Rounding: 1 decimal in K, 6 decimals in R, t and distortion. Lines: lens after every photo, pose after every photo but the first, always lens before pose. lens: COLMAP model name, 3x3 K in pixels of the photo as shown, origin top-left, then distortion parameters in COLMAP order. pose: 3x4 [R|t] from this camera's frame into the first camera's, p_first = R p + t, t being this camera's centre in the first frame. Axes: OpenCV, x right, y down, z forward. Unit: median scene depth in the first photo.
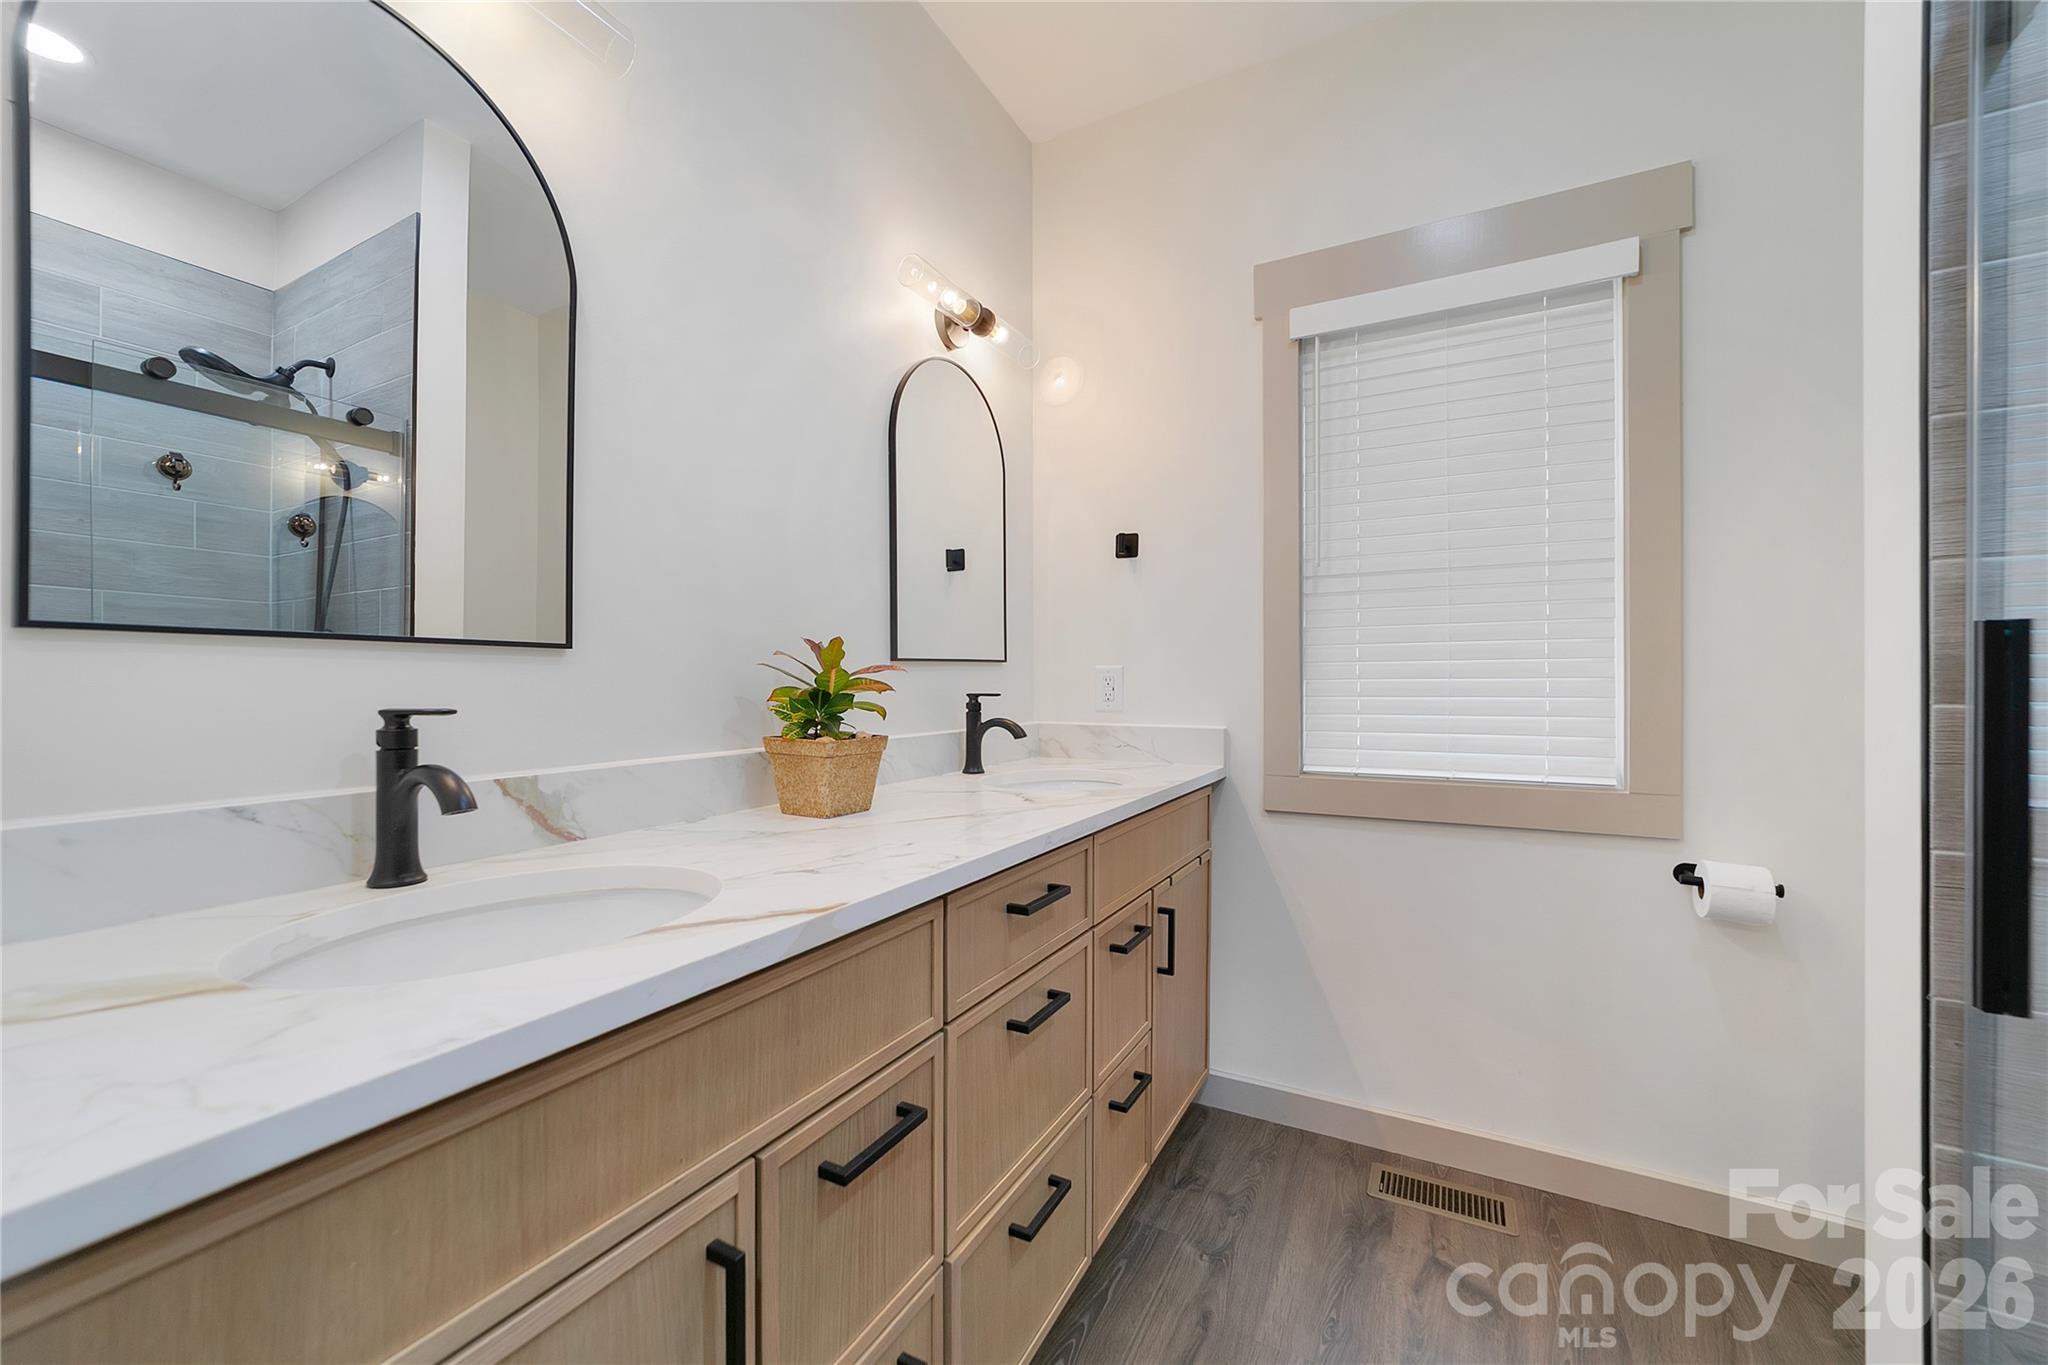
lens RADIAL K [[797.7, 0, 1027.0], [0, 797.7, 684.4], [0, 0, 1]] dist [-0.012424, 0.004394]
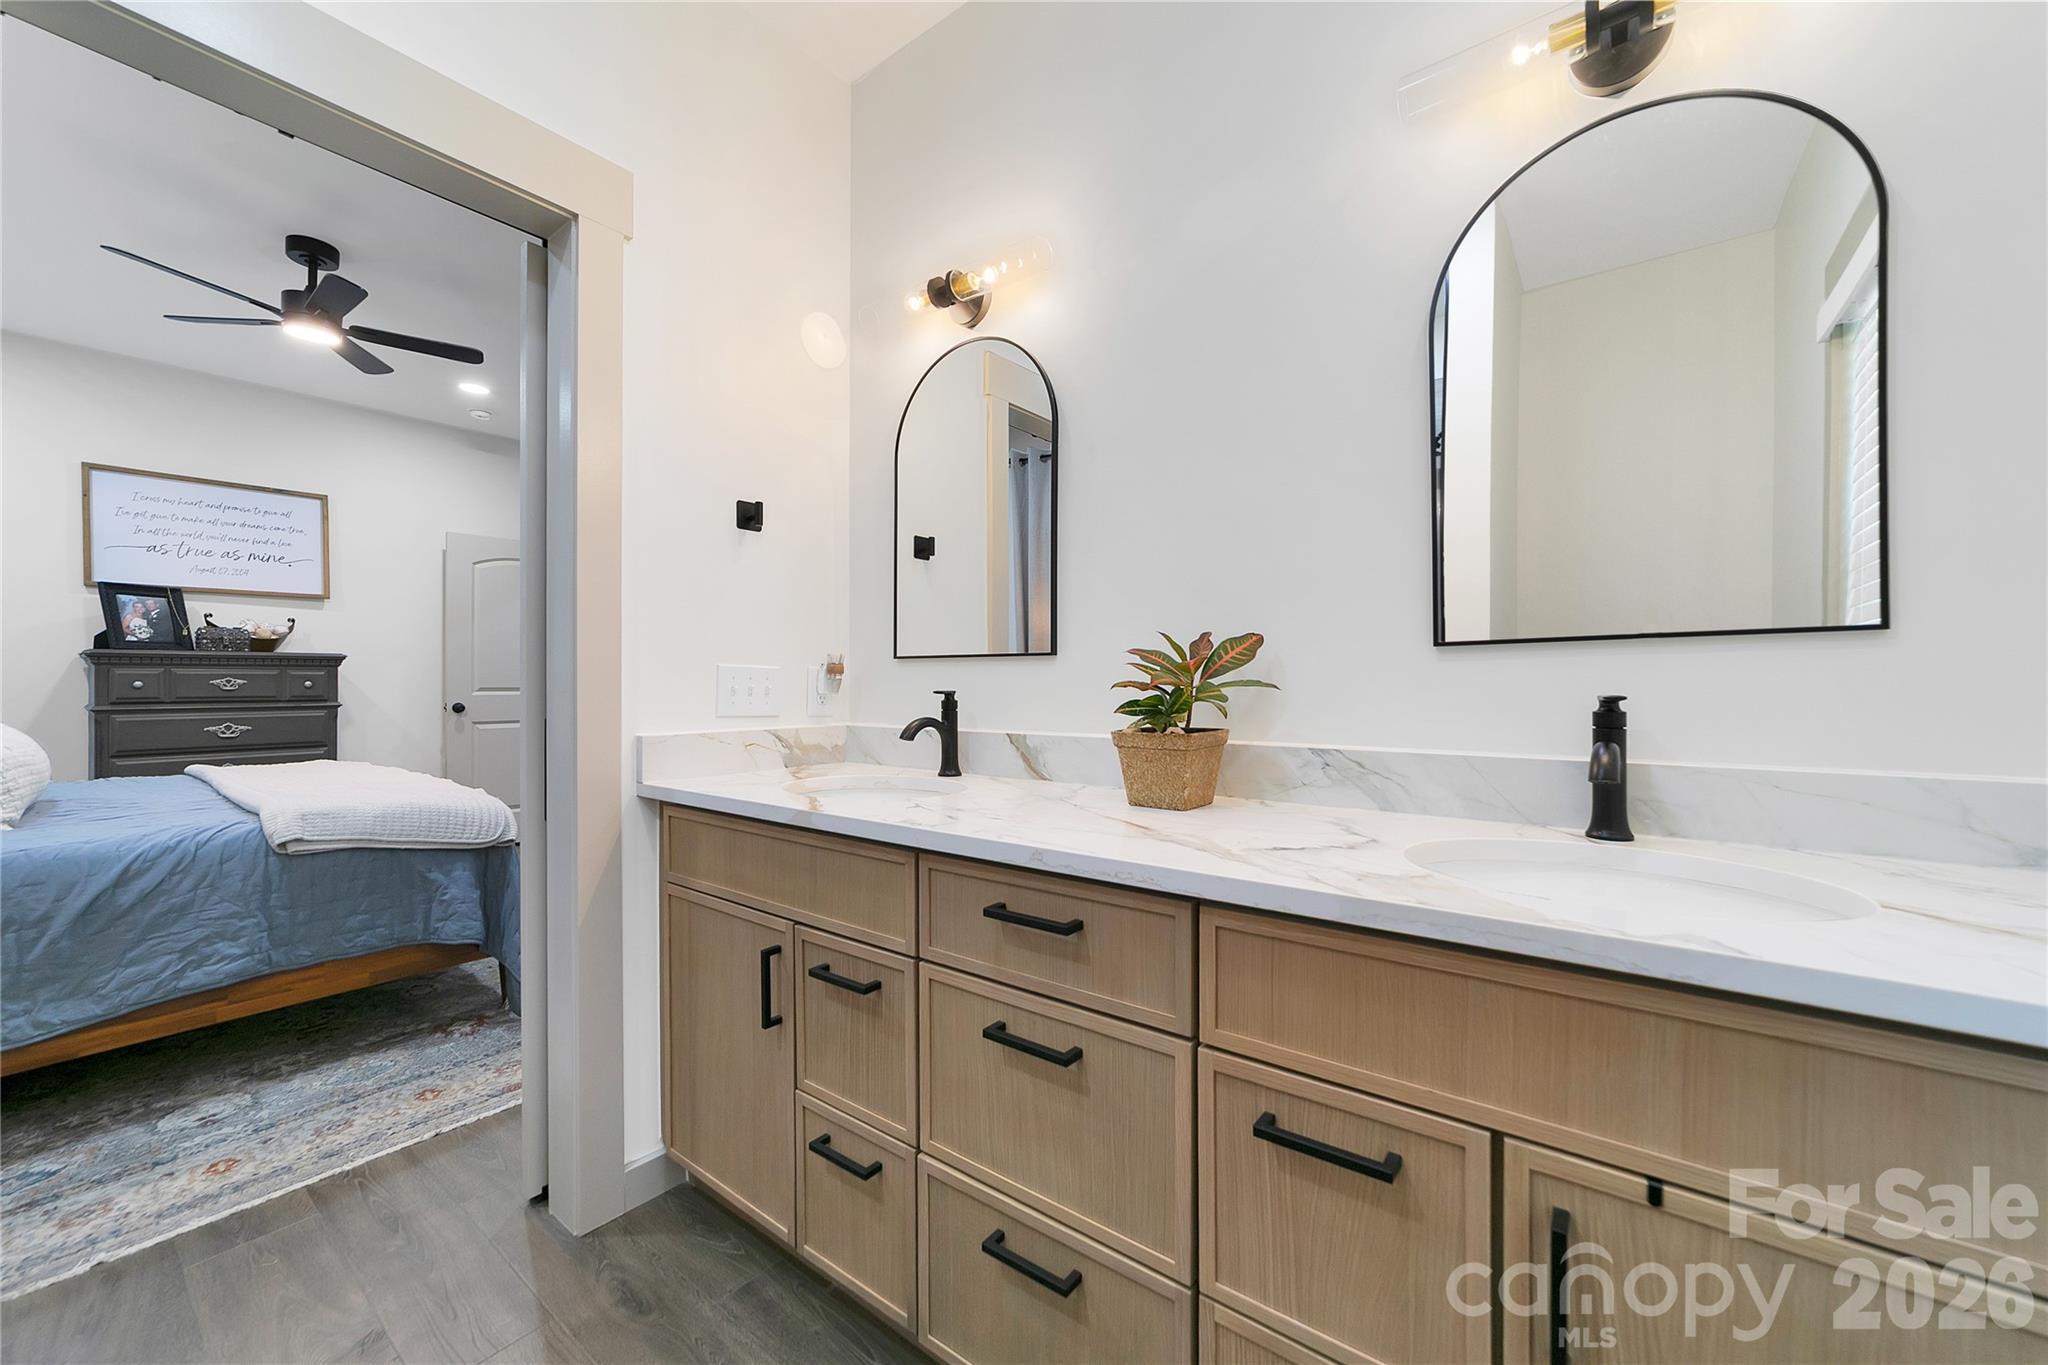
lens RADIAL K [[797.7, 0, 1051.7], [0, 797.7, 679.7], [0, 0, 1]] dist [-0.012424, 0.004394]
pose [[-0.148605, -0.000577, -0.988896, 0.640338], [-0.000398, 1.000000, -0.000524, 0.001609], [0.988896, 0.000316, -0.148606, 0.826688]]
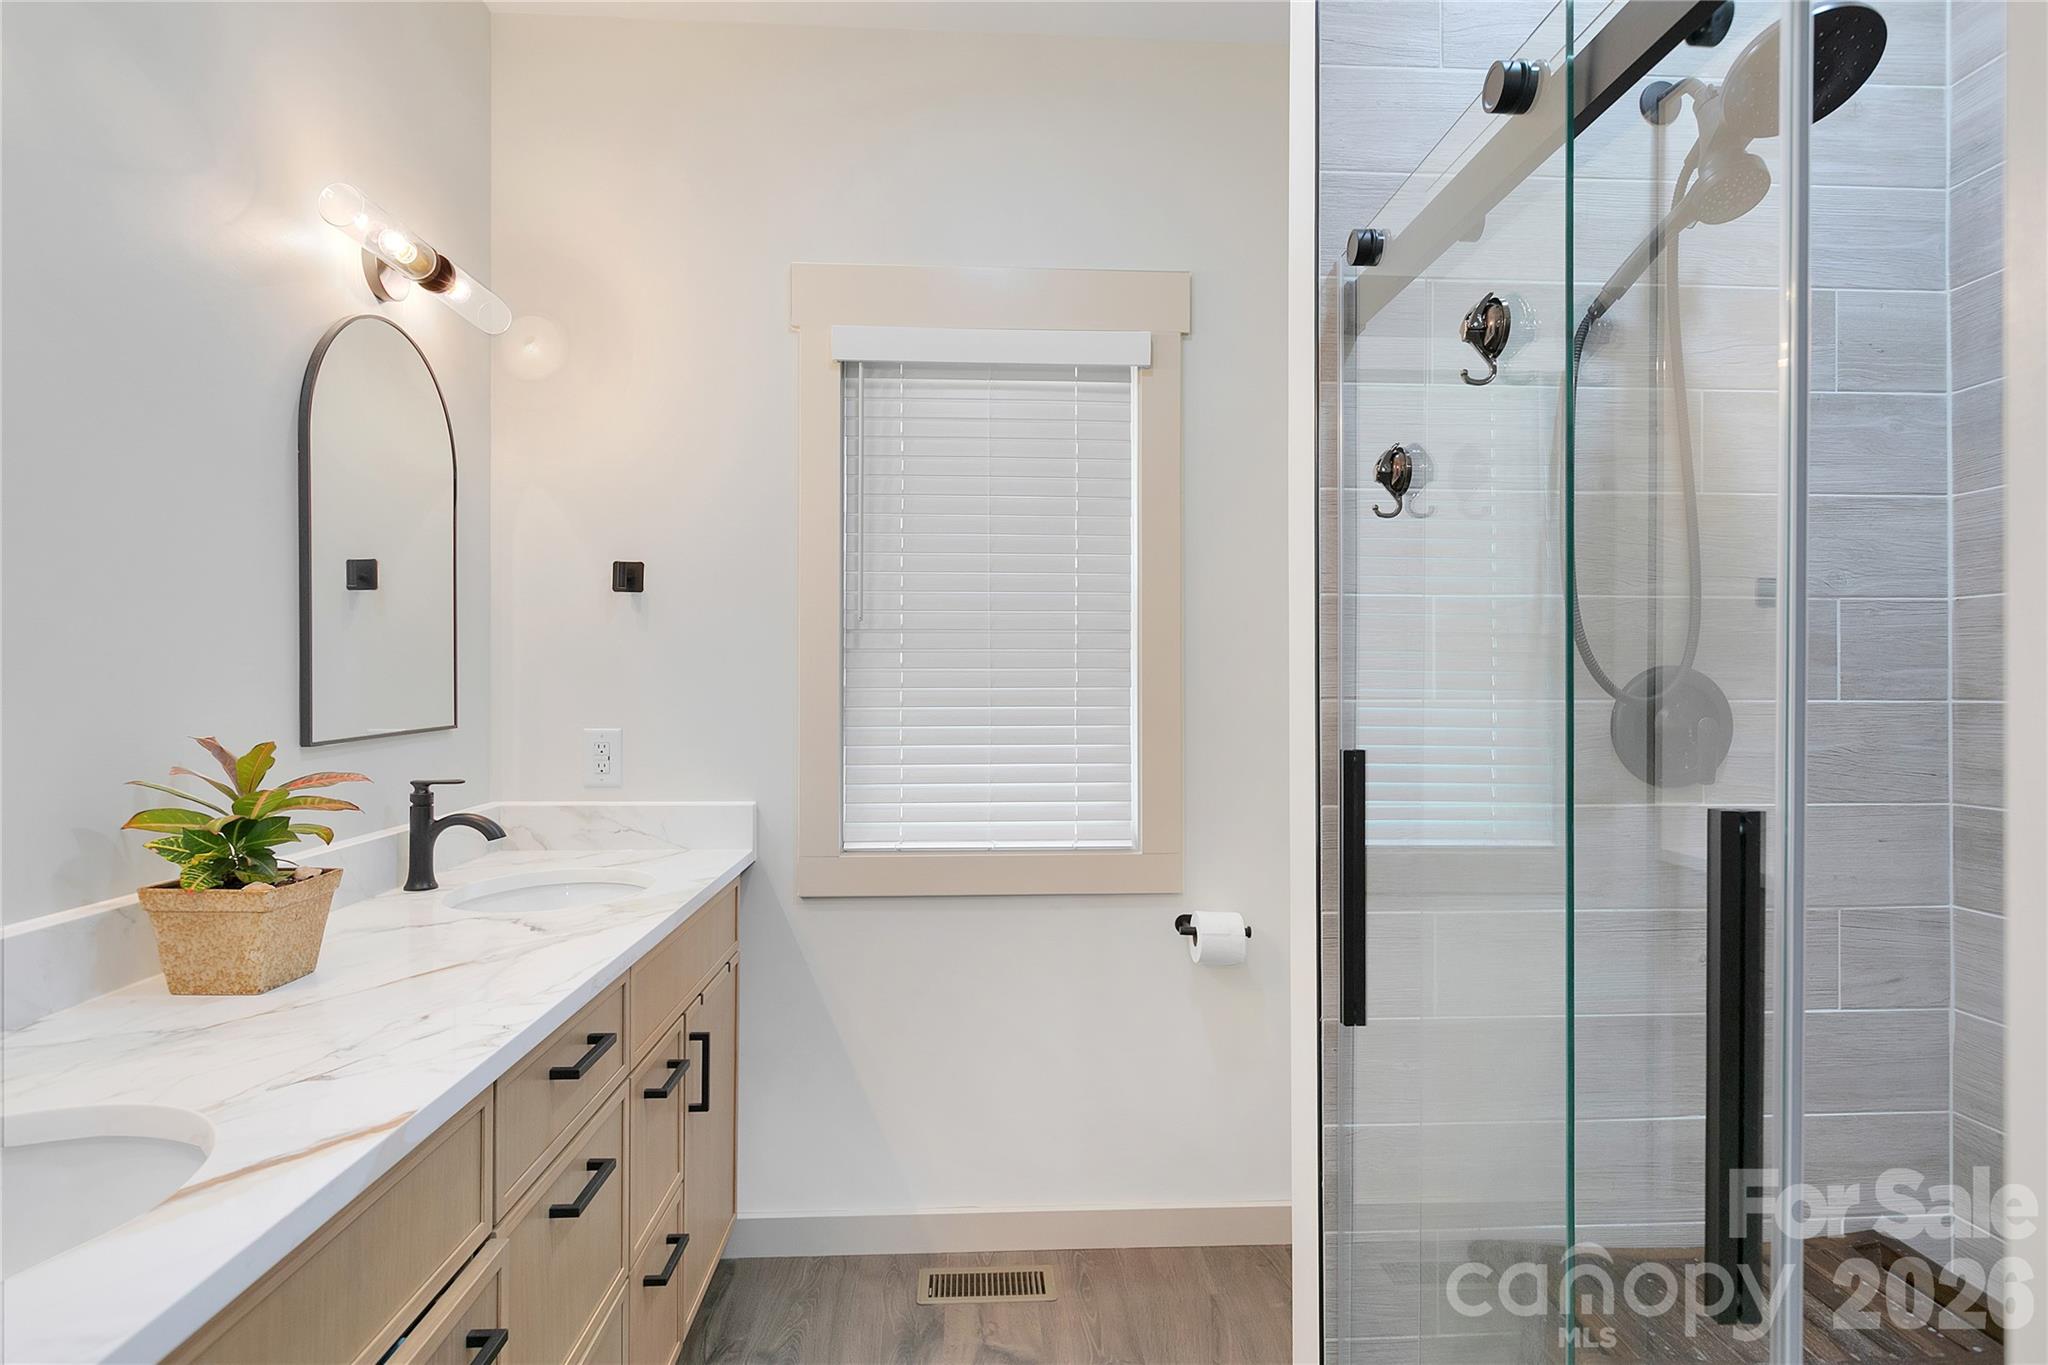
lens RADIAL K [[1086.2, 0, 1034.4], [0, 1086.2, 686.7], [0, 0, 1]] dist [-0.015150, 0.005785]
pose [[0.852691, 0.000062, 0.522415, -0.126871], [0.000124, 1.000000, -0.000321, -0.089033], [-0.522415, 0.000339, 0.852691, -0.168502]]
